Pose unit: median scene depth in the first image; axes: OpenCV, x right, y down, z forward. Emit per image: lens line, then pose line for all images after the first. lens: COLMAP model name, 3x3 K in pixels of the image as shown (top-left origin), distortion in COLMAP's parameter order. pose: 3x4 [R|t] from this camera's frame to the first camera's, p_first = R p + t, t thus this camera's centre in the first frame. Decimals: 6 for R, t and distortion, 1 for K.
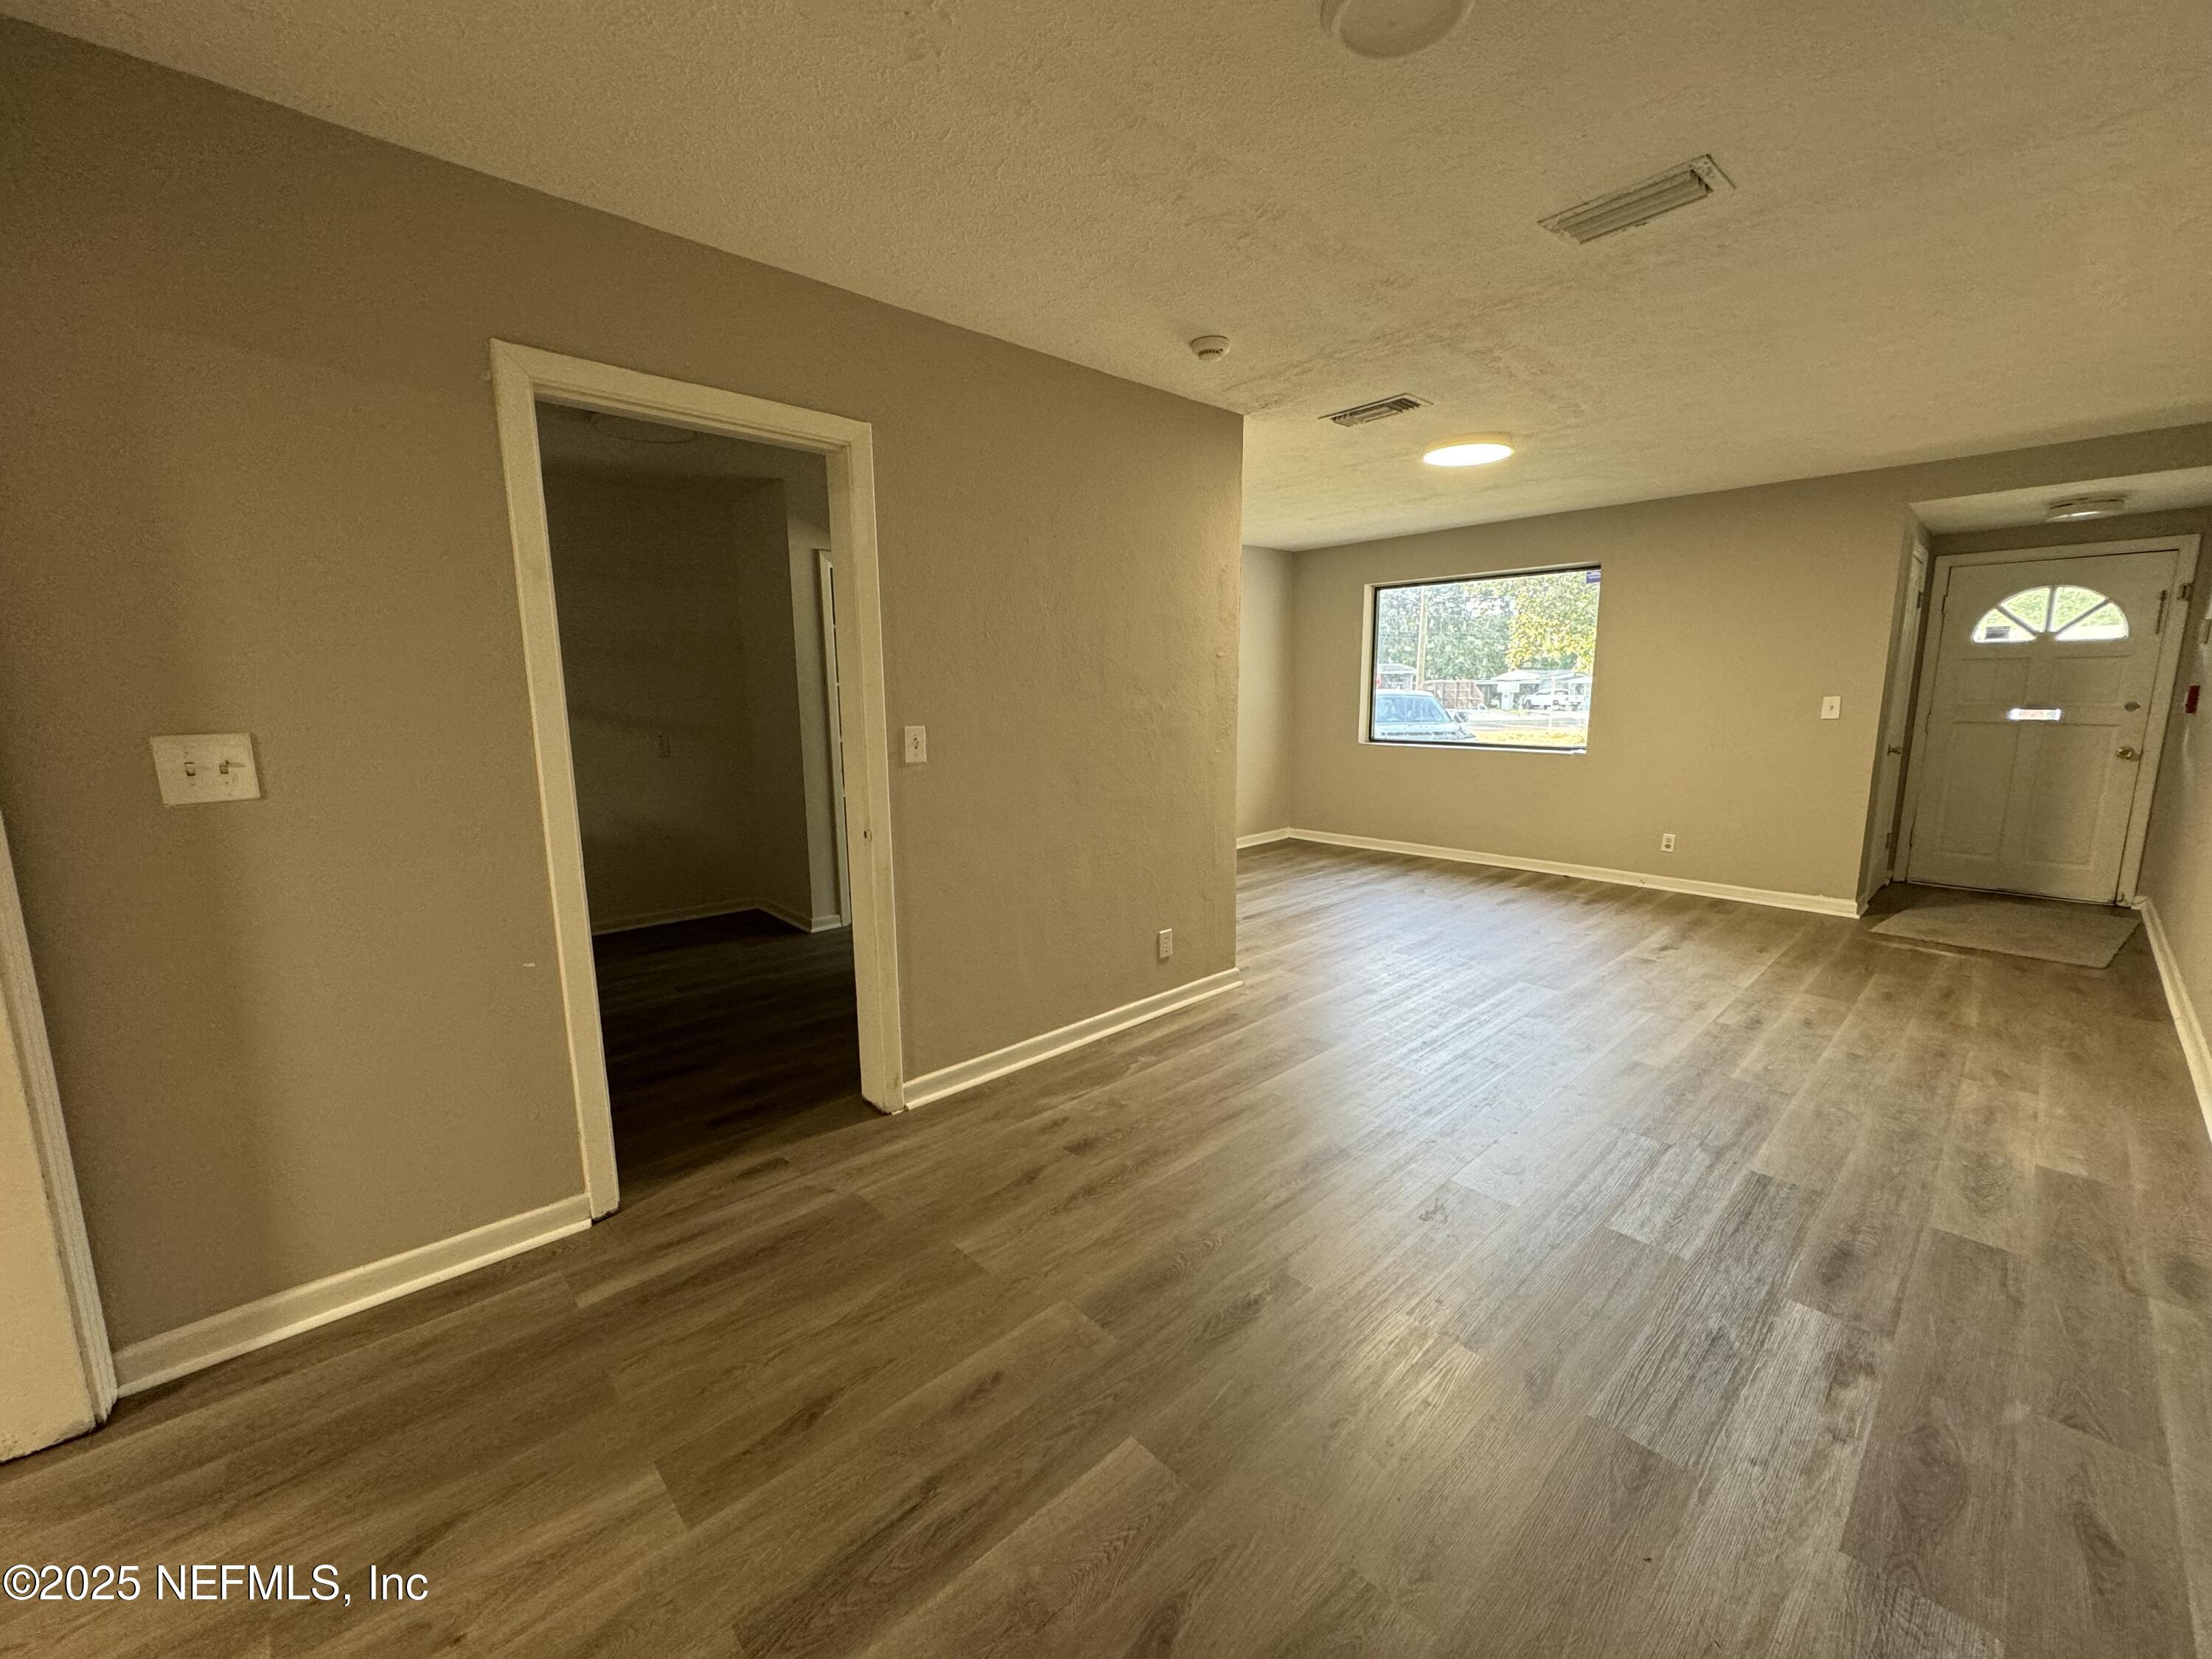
lens RADIAL K [[877.4, 0, 1105.1], [0, 877.4, 831.5], [0, 0, 1]] dist [-0.001360, 0.000525]
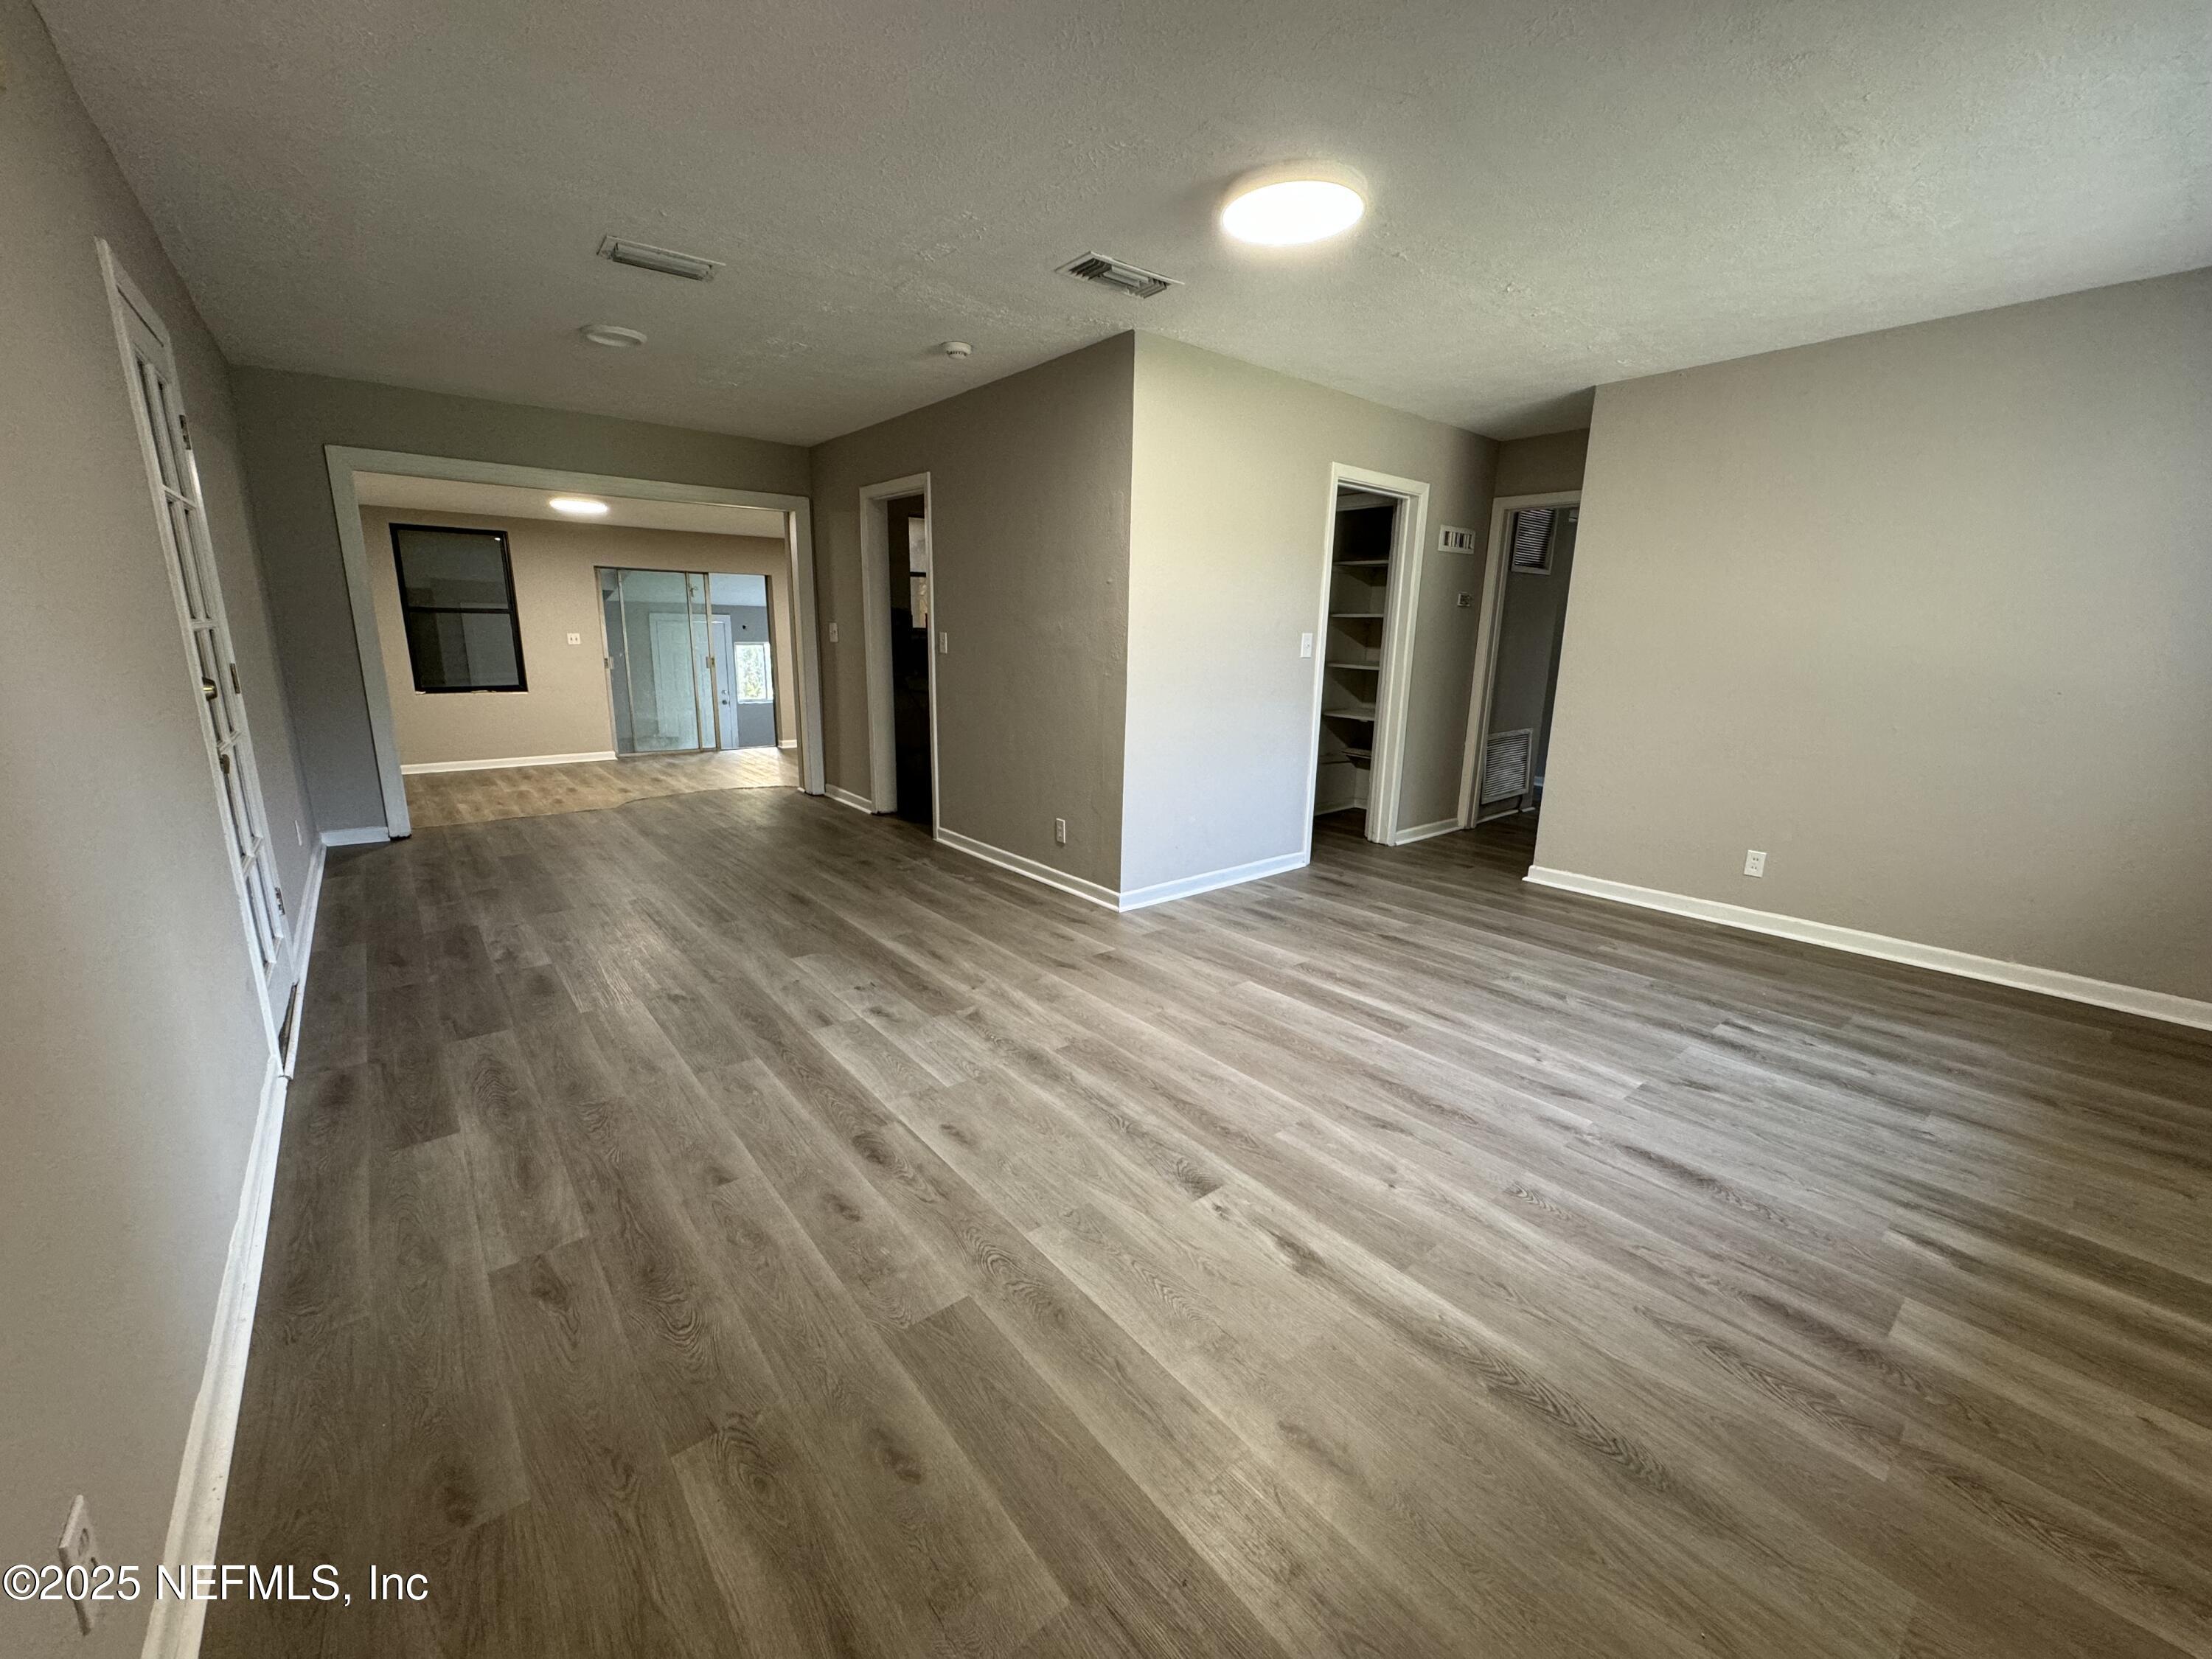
lens RADIAL K [[877.4, 0, 1105.1], [0, 877.4, 831.5], [0, 0, 1]] dist [-0.001360, 0.000525]
pose [[-0.060551, 0.235381, -0.970015, 1.690003], [-0.177260, 0.953816, 0.242515, -0.236303], [0.982300, 0.186629, -0.016031, 1.490004]]
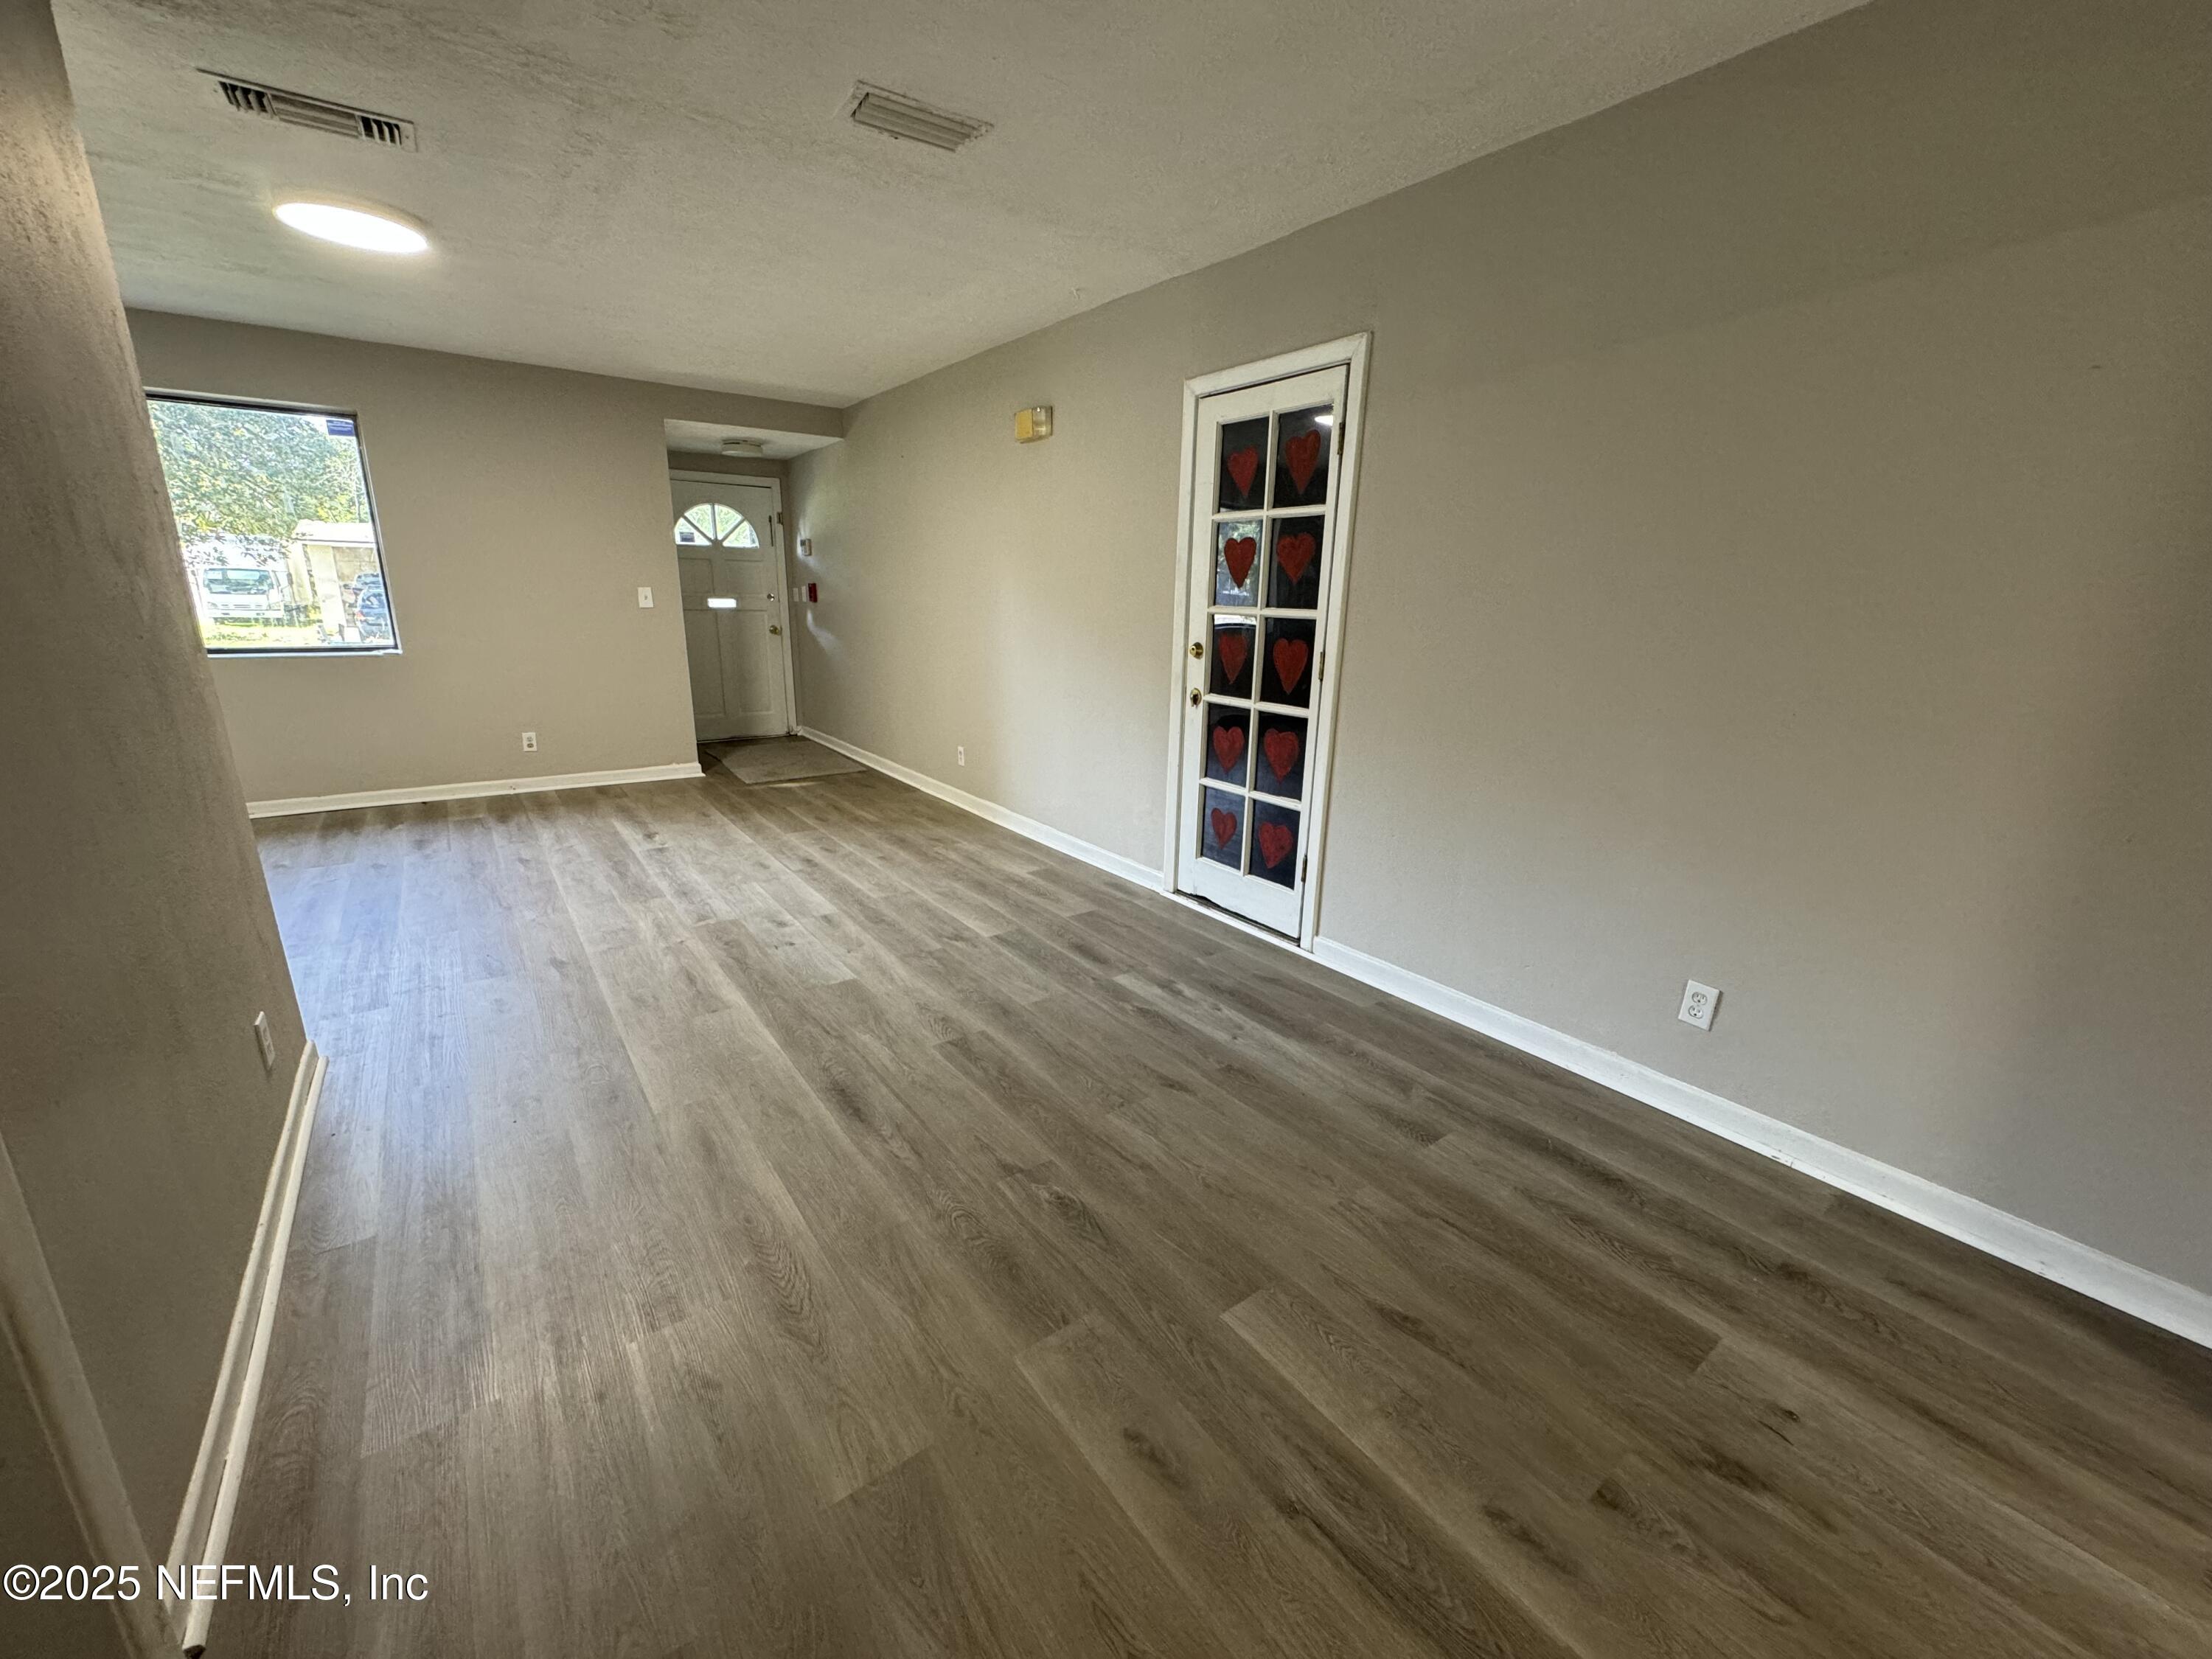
lens RADIAL K [[877.4, 0, 1105.1], [0, 877.4, 831.5], [0, 0, 1]] dist [-0.001360, 0.000525]
pose [[0.108114, -0.253219, 0.961349, -0.499140], [0.136212, 0.961670, 0.237986, -0.074999], [-0.984763, 0.105217, 0.138461, 0.555451]]
